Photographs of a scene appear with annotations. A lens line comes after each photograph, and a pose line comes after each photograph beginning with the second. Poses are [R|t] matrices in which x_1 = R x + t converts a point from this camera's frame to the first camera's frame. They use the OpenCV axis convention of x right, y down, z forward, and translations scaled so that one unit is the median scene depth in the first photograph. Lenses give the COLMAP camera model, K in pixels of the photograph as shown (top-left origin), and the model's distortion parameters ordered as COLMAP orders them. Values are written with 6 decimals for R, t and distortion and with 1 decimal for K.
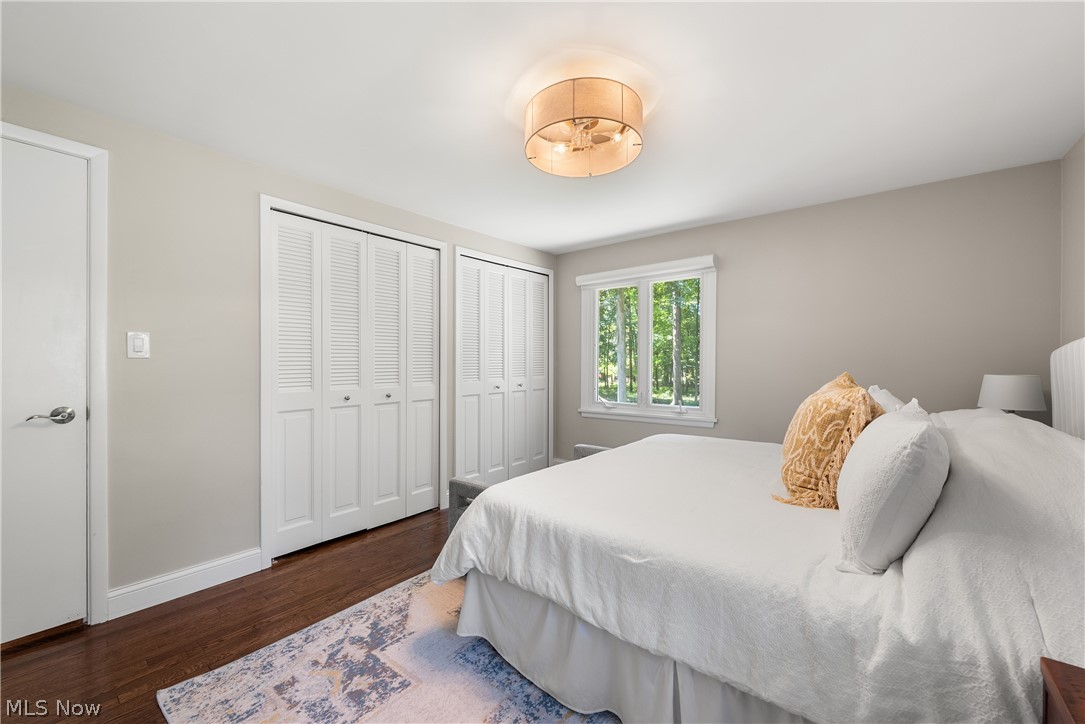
lens RADIAL K [[433.3, 0, 542.3], [0, 433.3, 359.4], [0, 0, 1]] dist [0.001699, -0.000073]
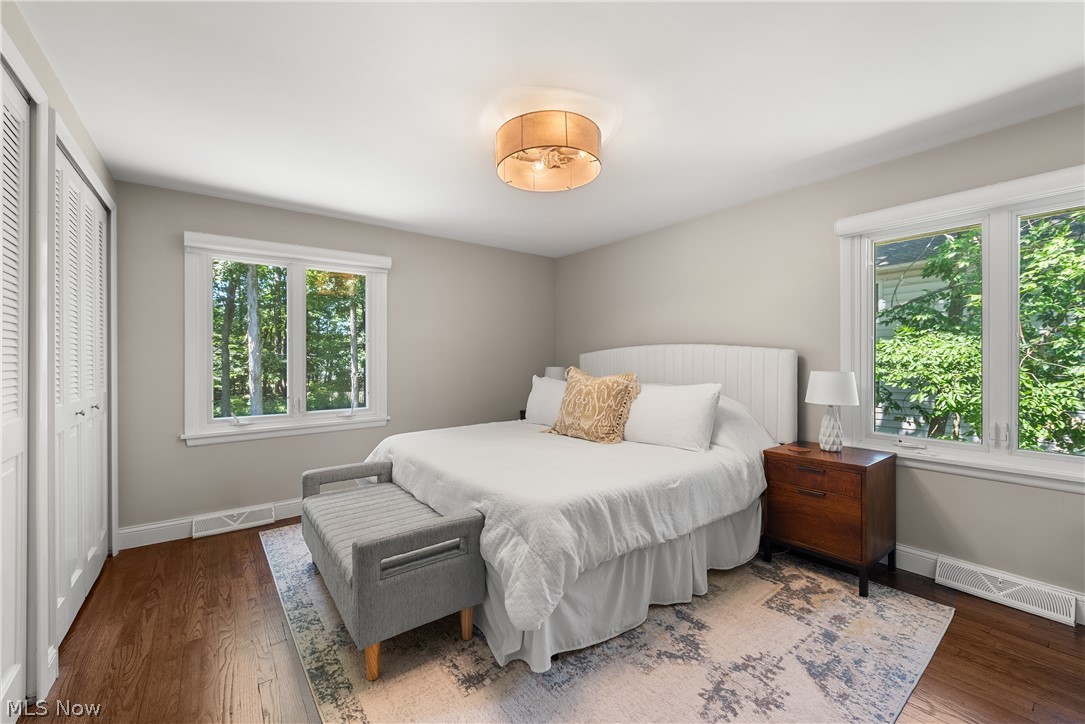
lens RADIAL K [[433.3, 0, 542.8], [0, 433.3, 361.5], [0, 0, 1]] dist [0.001699, -0.000073]
pose [[0.241059, -0.003480, 0.970504, -1.131931], [0.000611, 0.999994, 0.003434, 0.006388], [-0.970510, -0.000235, 0.241060, 0.861692]]
